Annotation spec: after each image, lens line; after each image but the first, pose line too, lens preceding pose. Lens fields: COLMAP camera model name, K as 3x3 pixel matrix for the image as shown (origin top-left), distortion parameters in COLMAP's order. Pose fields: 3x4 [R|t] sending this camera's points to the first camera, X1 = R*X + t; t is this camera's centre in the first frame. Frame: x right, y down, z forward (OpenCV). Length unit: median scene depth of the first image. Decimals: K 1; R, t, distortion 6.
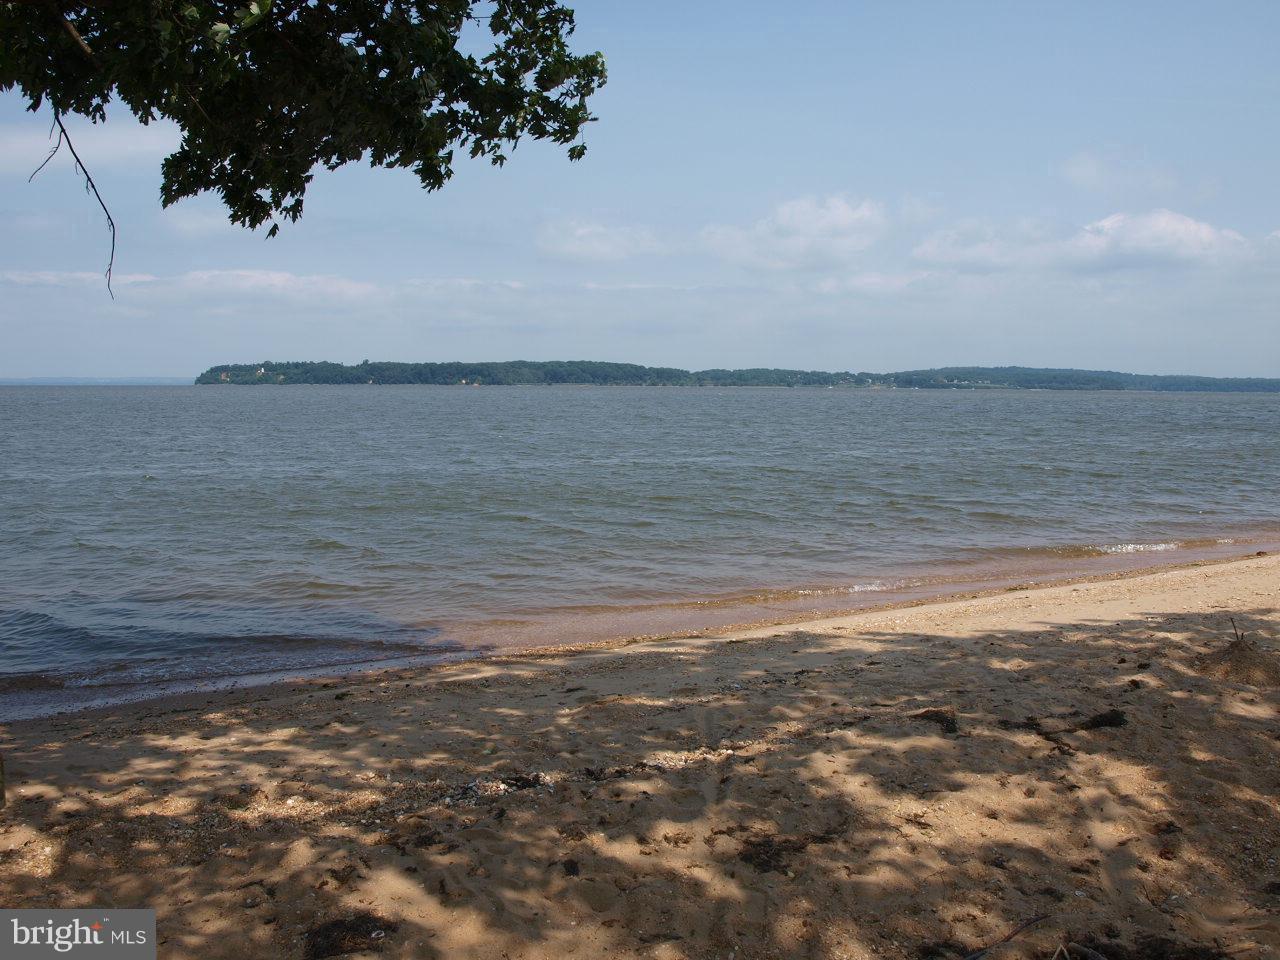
lens RADIAL K [[1043.6, 0, 640.0], [0, 1043.6, 480.0], [0, 0, 1]] dist [-0.082248, 0.007274]
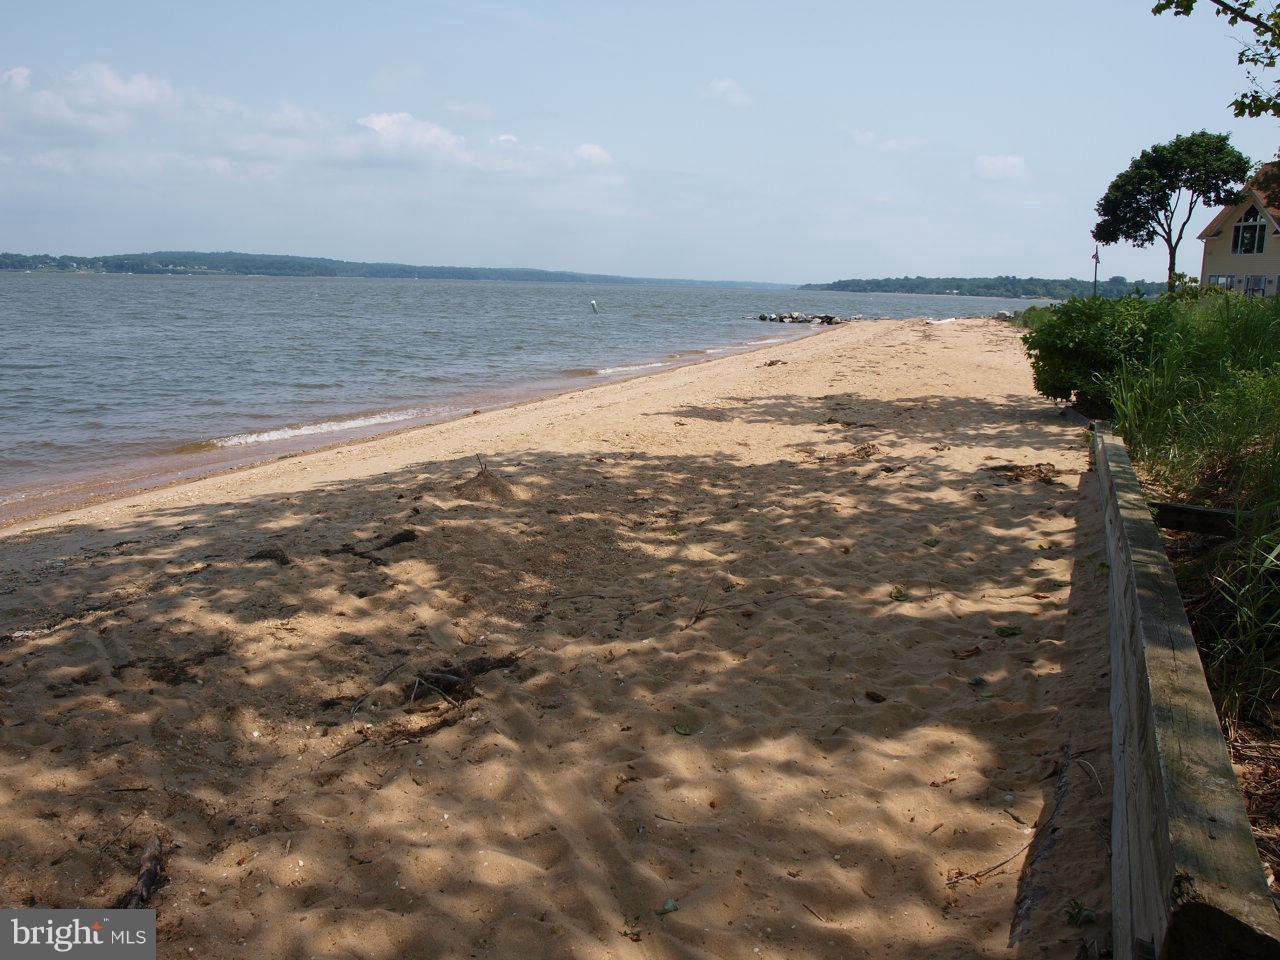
lens RADIAL K [[1043.6, 0, 640.0], [0, 1043.6, 480.0], [0, 0, 1]] dist [-0.082248, 0.007274]
pose [[0.743096, -0.107568, 0.660483, -0.104121], [0.034789, 0.991871, 0.122399, 0.007603], [-0.668280, -0.067977, 0.740798, -0.096172]]
